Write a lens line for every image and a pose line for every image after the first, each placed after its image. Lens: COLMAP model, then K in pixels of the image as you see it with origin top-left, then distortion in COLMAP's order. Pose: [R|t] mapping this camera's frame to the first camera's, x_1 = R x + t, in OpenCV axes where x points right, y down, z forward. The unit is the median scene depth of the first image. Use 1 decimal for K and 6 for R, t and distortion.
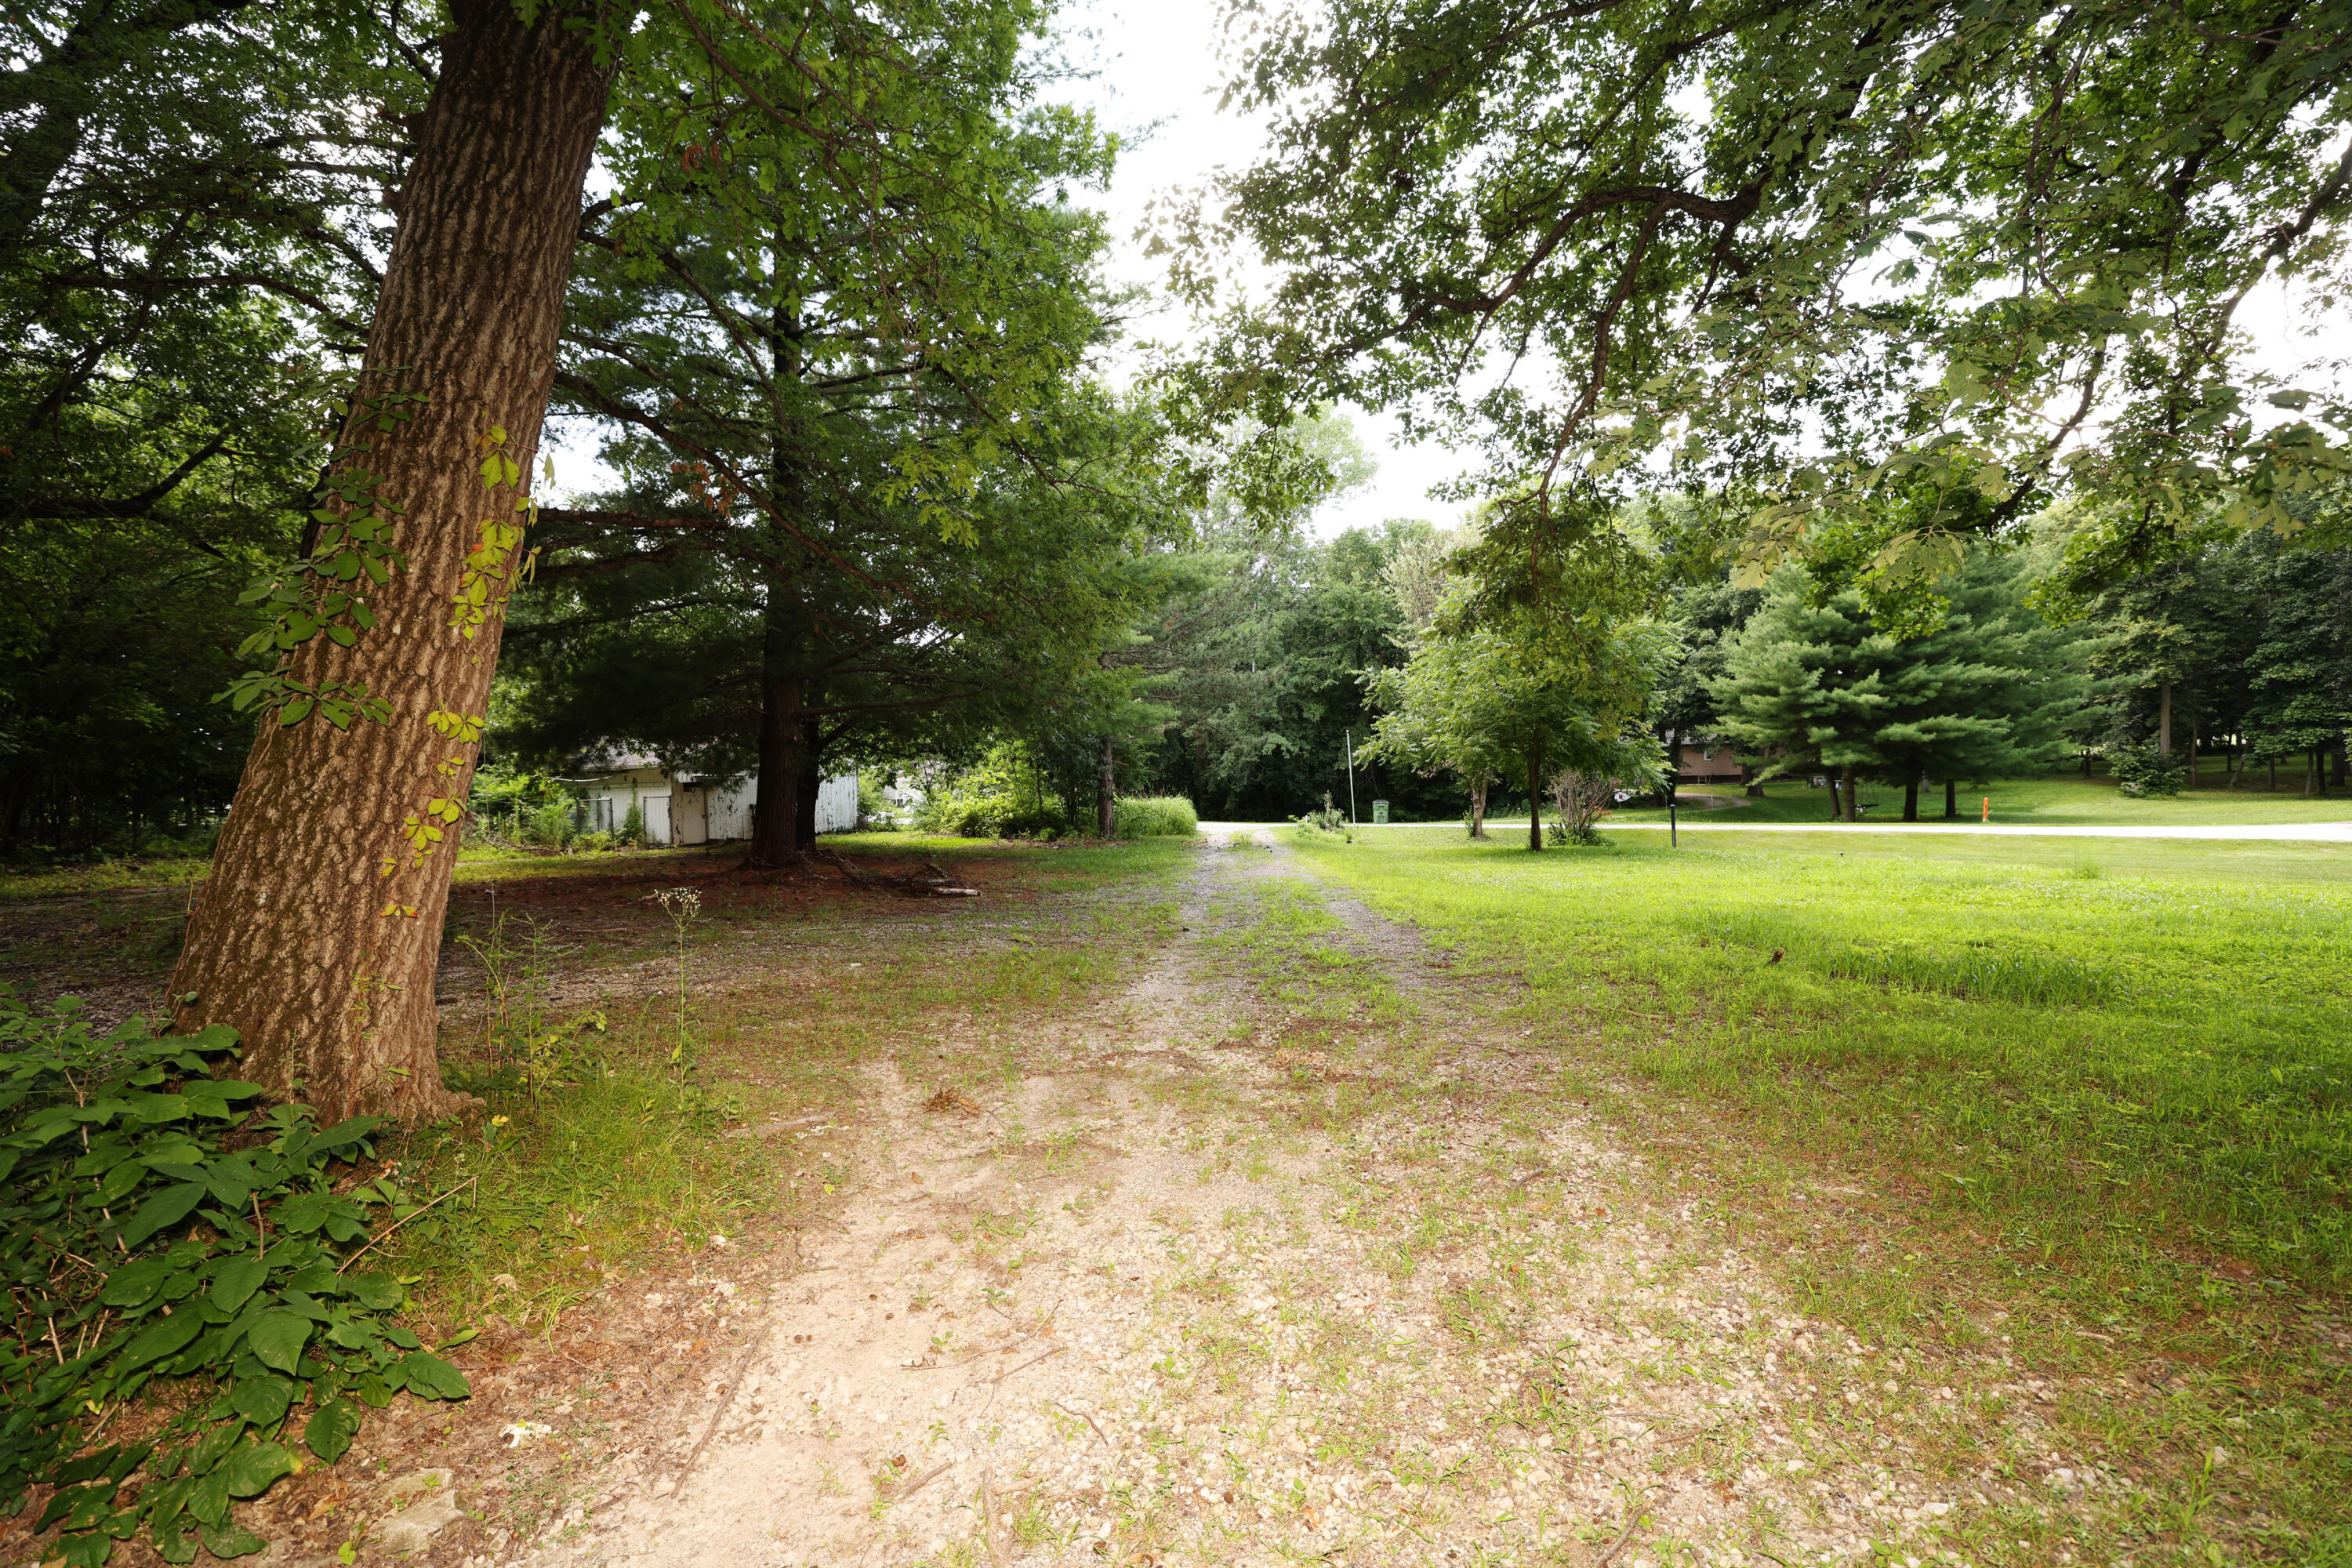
lens RADIAL K [[1003.7, 0, 1169.4], [0, 1003.7, 791.3], [0, 0, 1]] dist [-0.049401, 0.017119]
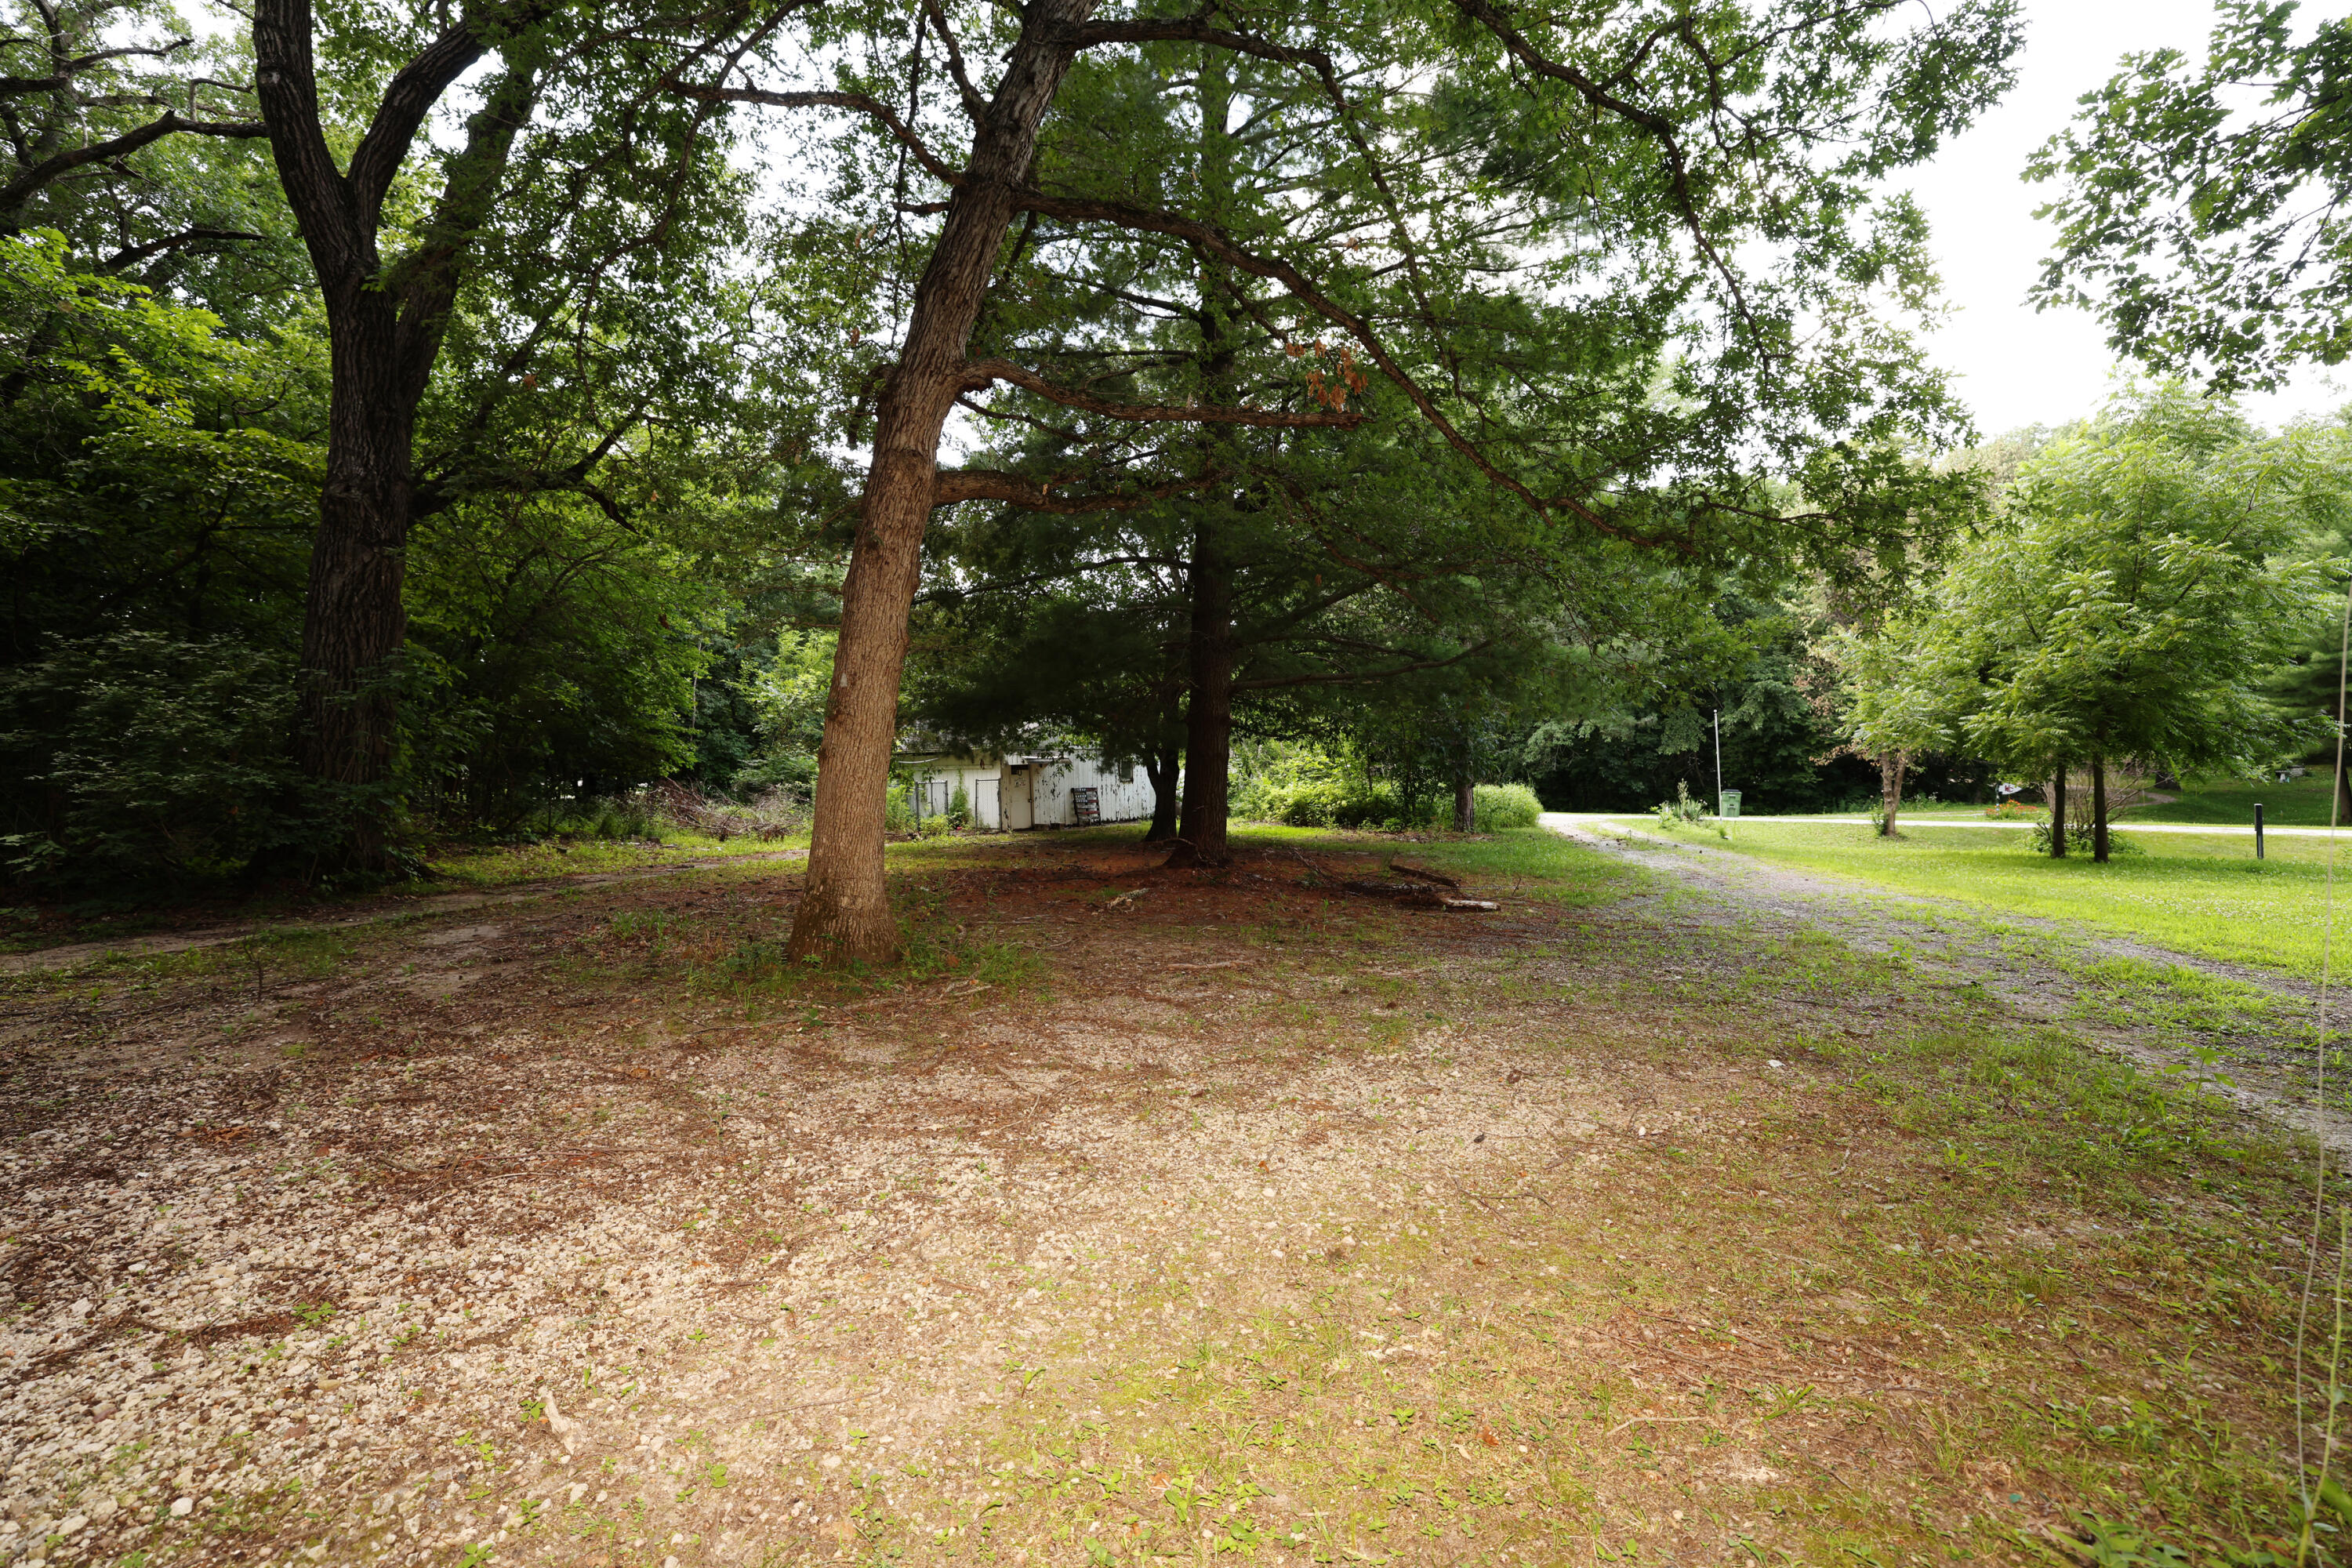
lens RADIAL K [[1003.7, 0, 1169.4], [0, 1003.7, 791.3], [0, 0, 1]] dist [-0.049401, 0.017119]
pose [[0.980663, 0.011368, -0.195371, -0.176870], [-0.008003, 0.999806, 0.018002, -0.002501], [0.195538, -0.016090, 0.980564, 0.094797]]
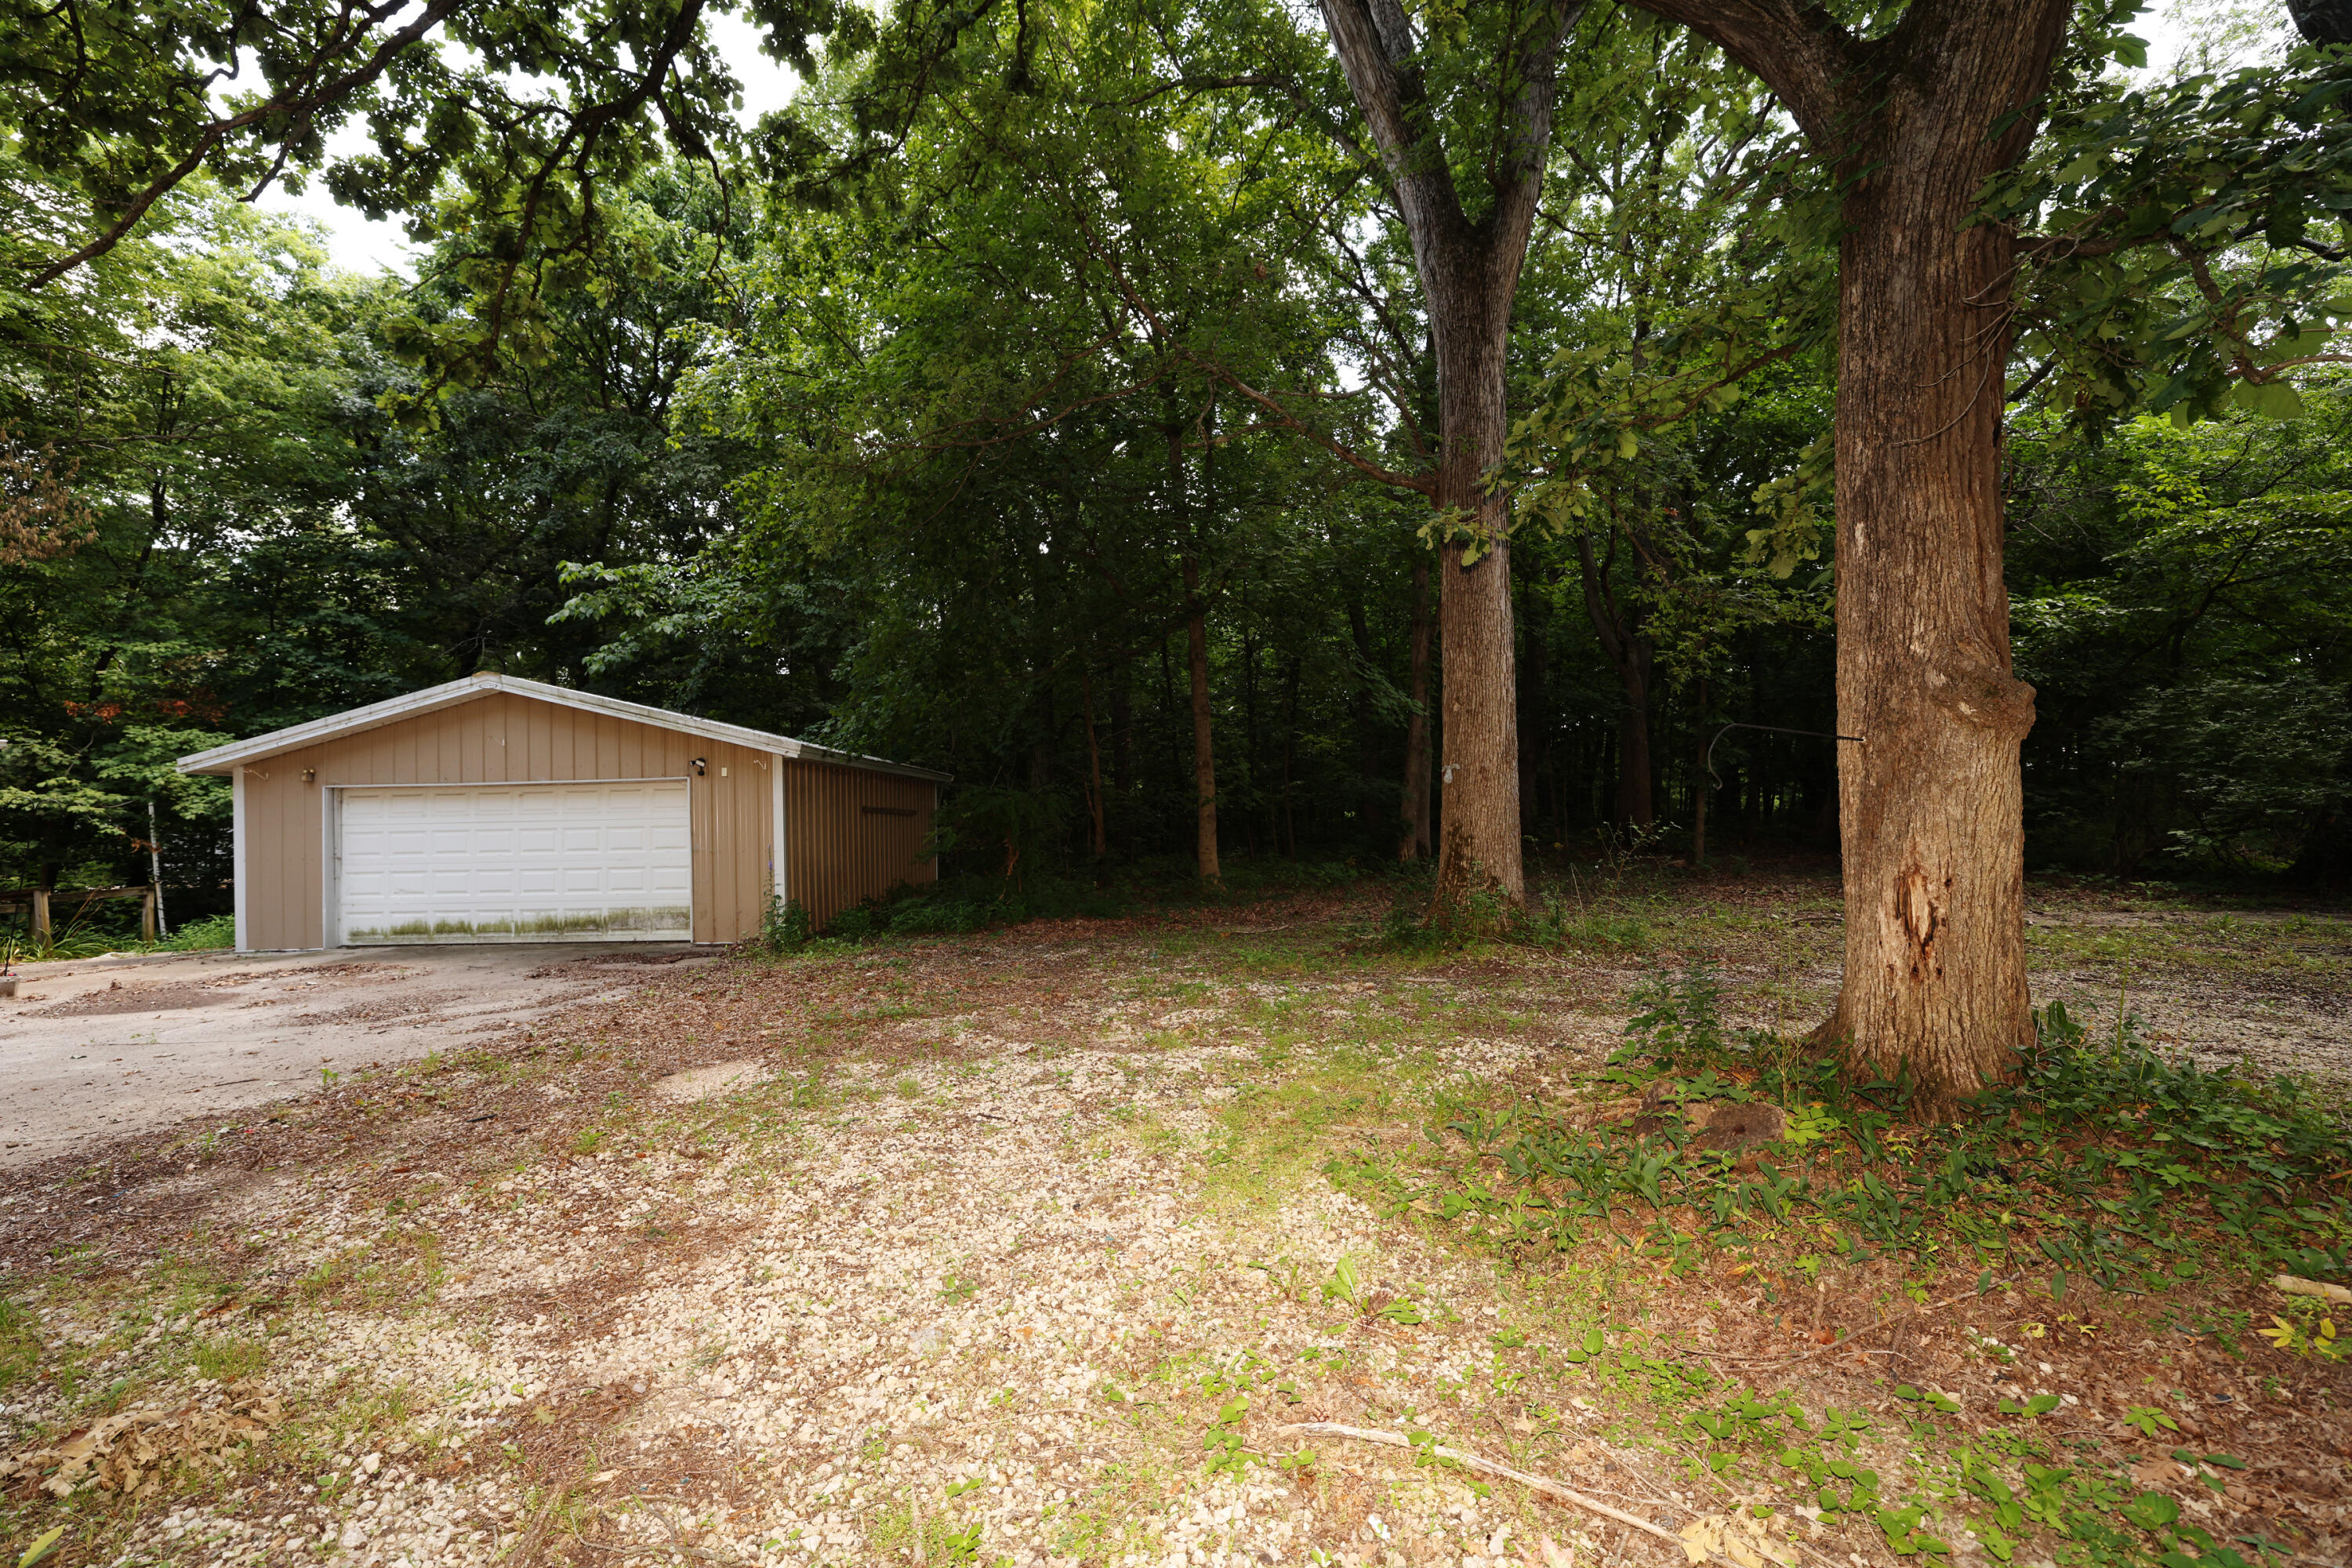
lens RADIAL K [[1003.7, 0, 1169.4], [0, 1003.7, 791.3], [0, 0, 1]] dist [-0.049401, 0.017119]
pose [[-0.055590, 0.009932, -0.998404, -0.118957], [-0.005747, 0.999931, 0.010267, -0.000035], [0.998437, 0.006308, -0.055530, -0.131917]]
